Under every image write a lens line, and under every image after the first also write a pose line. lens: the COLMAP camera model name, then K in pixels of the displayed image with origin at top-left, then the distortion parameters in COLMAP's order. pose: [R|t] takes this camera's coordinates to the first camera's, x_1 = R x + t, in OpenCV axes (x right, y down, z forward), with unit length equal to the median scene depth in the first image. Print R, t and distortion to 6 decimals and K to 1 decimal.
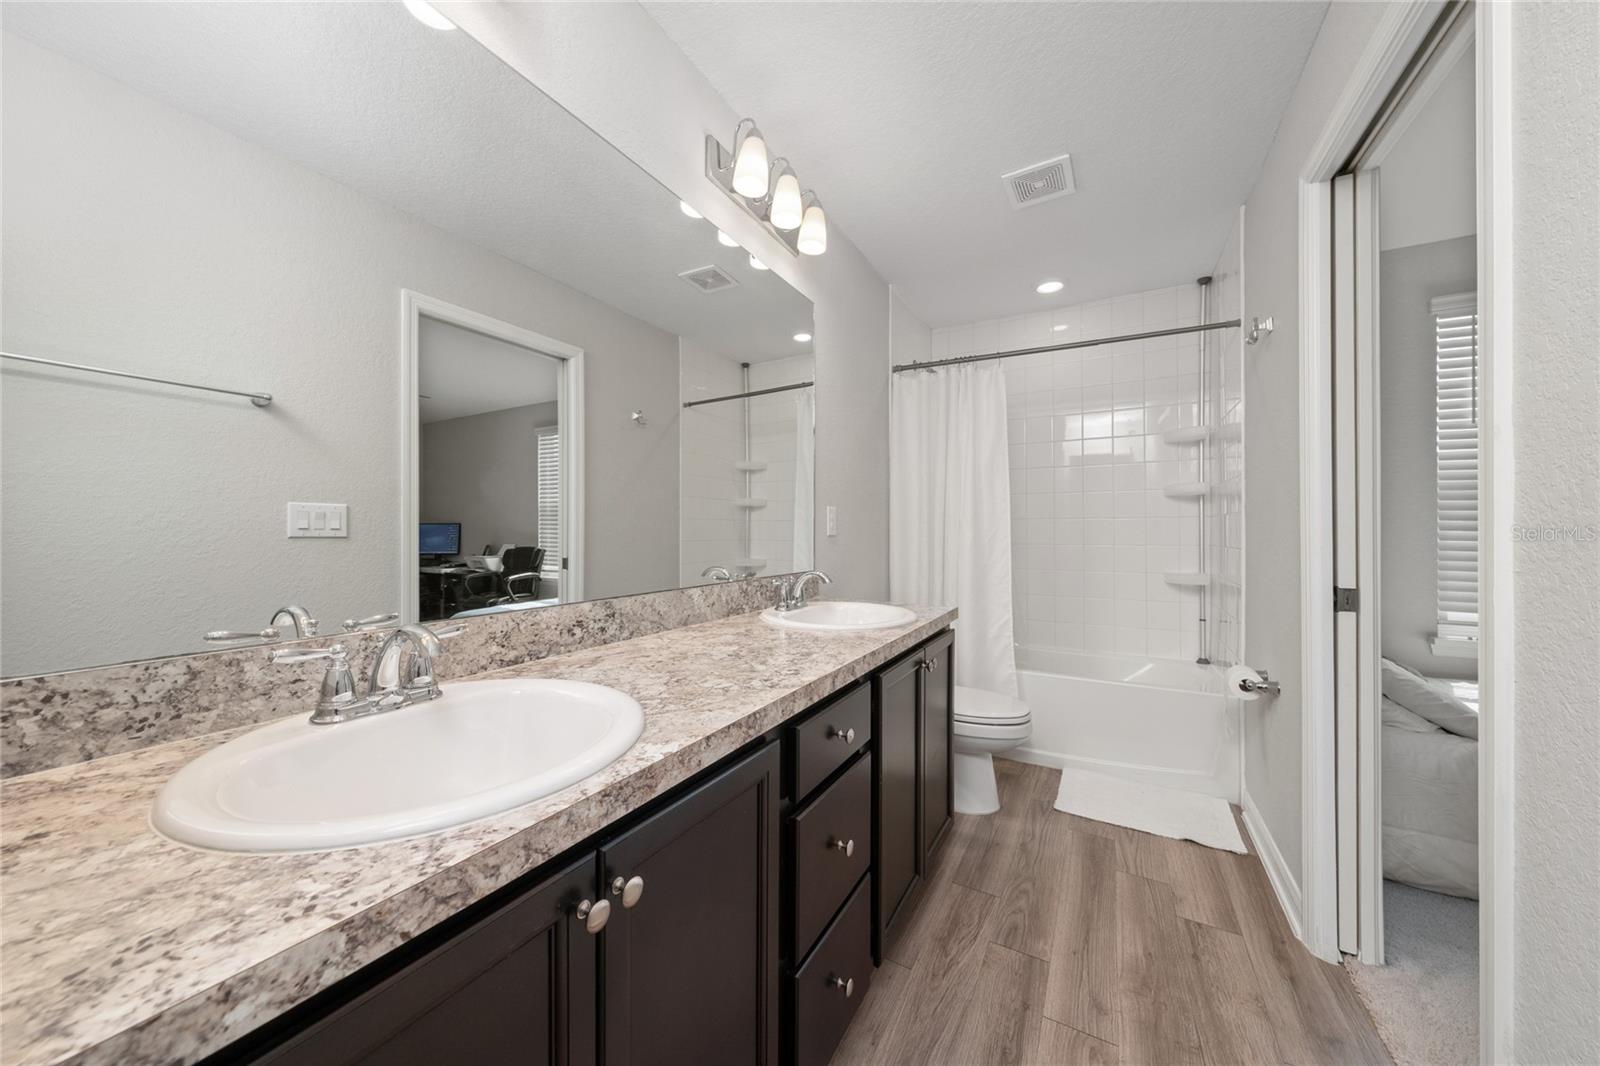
lens RADIAL K [[554.1, 0, 801.7], [0, 554.1, 543.2], [0, 0, 1]] dist [-0.000367, -0.000090]
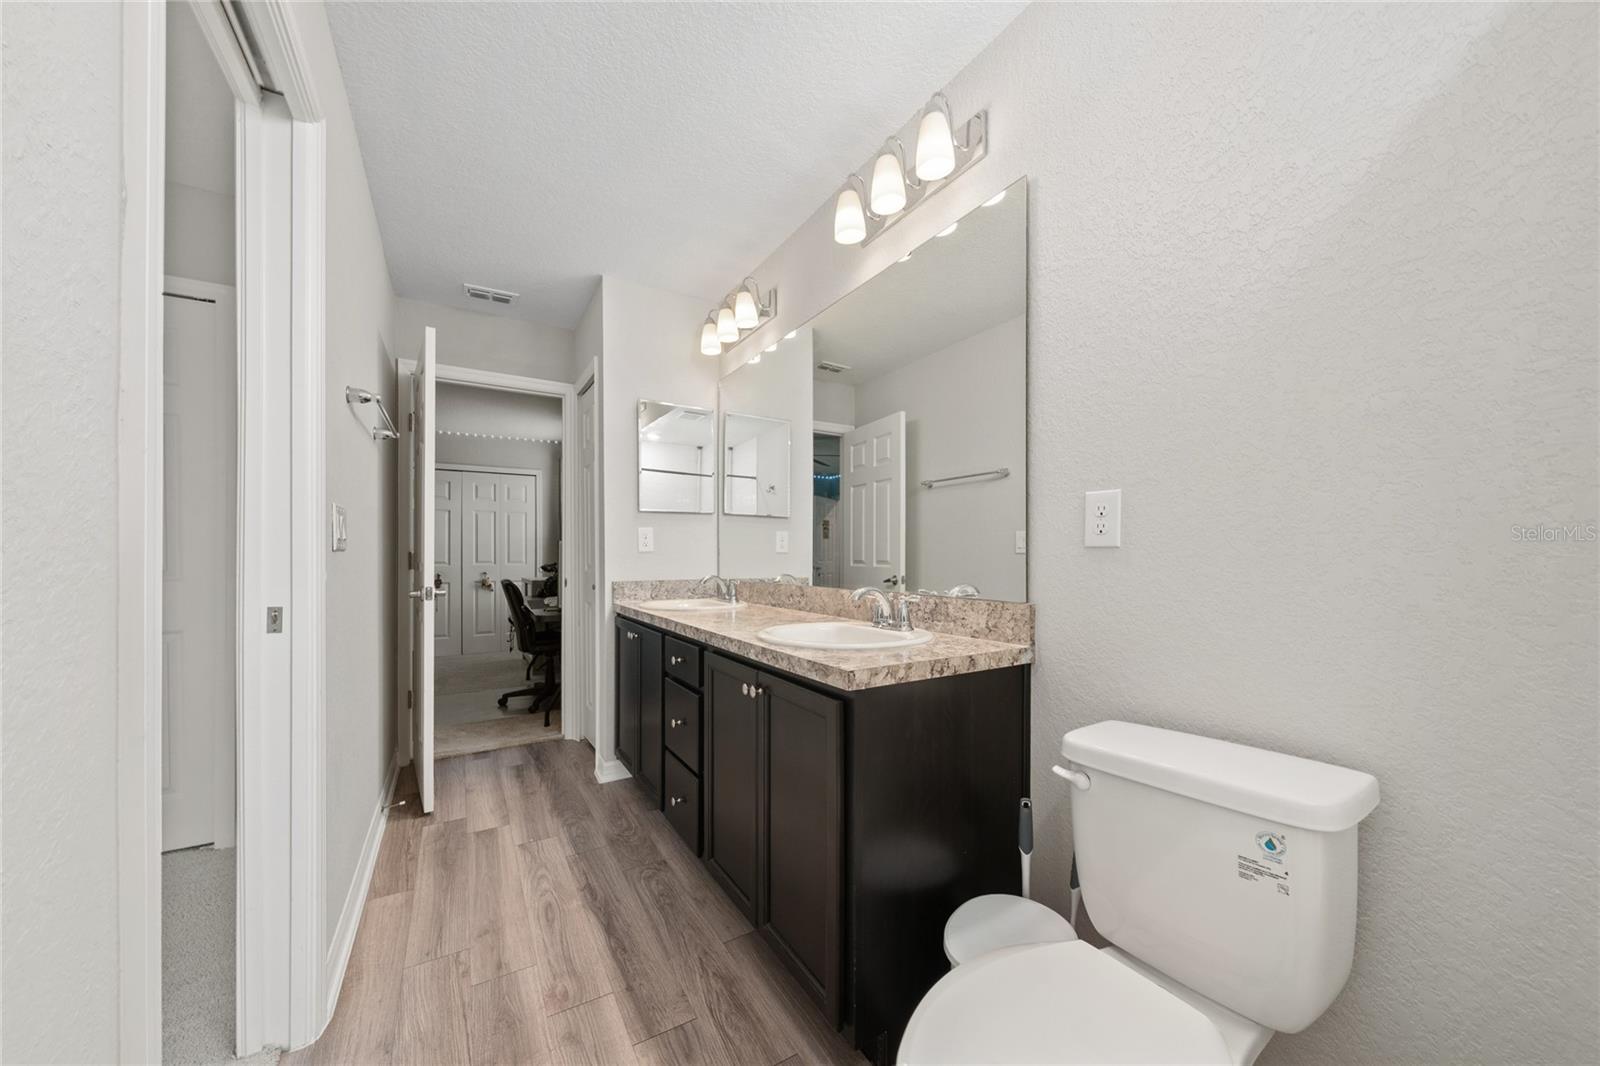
lens RADIAL K [[553.8, 0, 809.0], [0, 553.8, 556.1], [0, 0, 1]] dist [0.000343, 0.000027]
pose [[-0.474841, 0.056759, -0.878240, 1.103881], [0.035989, 0.998336, 0.045063, -0.064543], [0.879336, -0.010209, -0.476093, 1.766646]]
